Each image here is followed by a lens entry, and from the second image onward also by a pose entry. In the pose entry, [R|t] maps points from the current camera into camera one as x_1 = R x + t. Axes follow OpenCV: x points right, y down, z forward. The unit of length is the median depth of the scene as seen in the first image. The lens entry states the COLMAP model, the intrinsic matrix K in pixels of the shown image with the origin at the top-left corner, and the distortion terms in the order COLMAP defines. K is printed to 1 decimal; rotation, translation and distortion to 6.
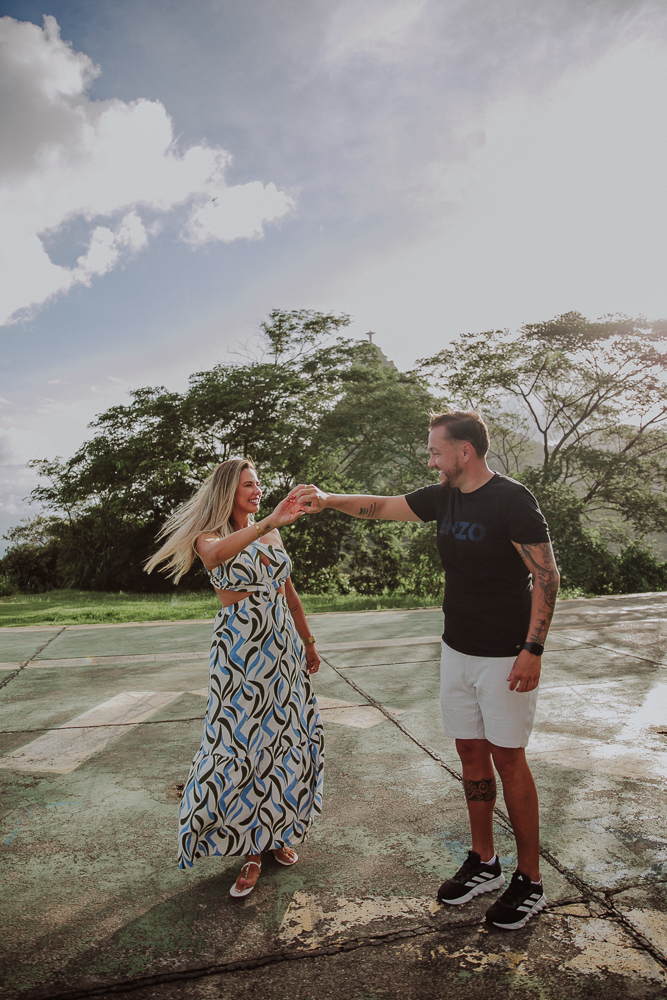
lens RADIAL K [[695.5, 0, 334.2], [0, 695.5, 526.5], [0, 0, 1]] dist [-0.110019, 0.093565]
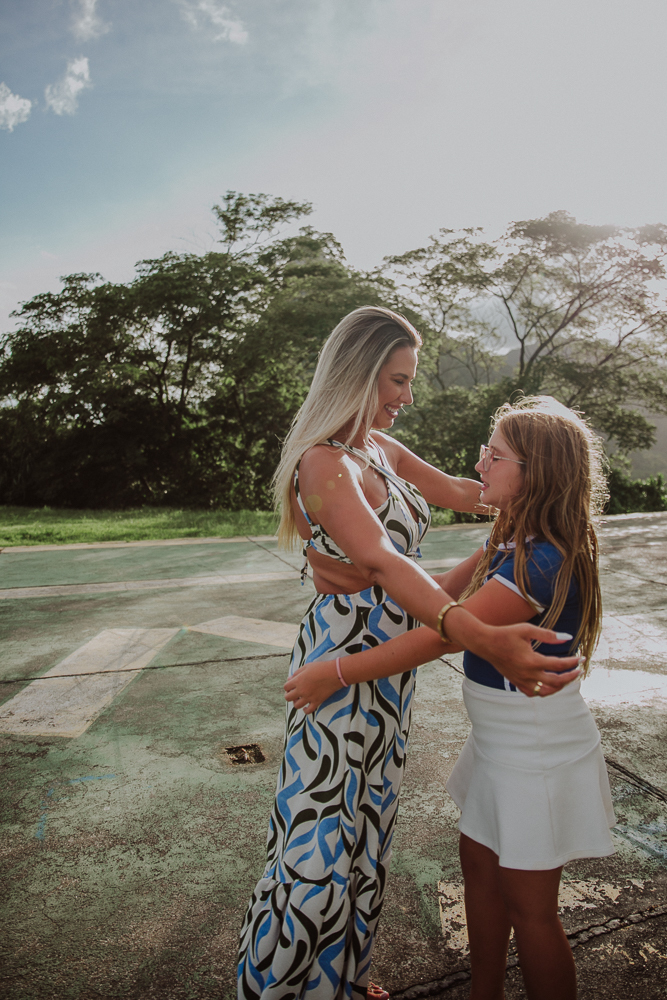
lens RADIAL K [[743.6, 0, 361.2], [0, 743.6, 469.3], [0, 0, 1]] dist [-0.112766, 0.091240]
pose [[0.989824, 0.014993, 0.141507, -0.088699], [-0.020975, 0.998944, 0.040877, 0.001164], [-0.140745, -0.043429, 0.989093, 0.052631]]
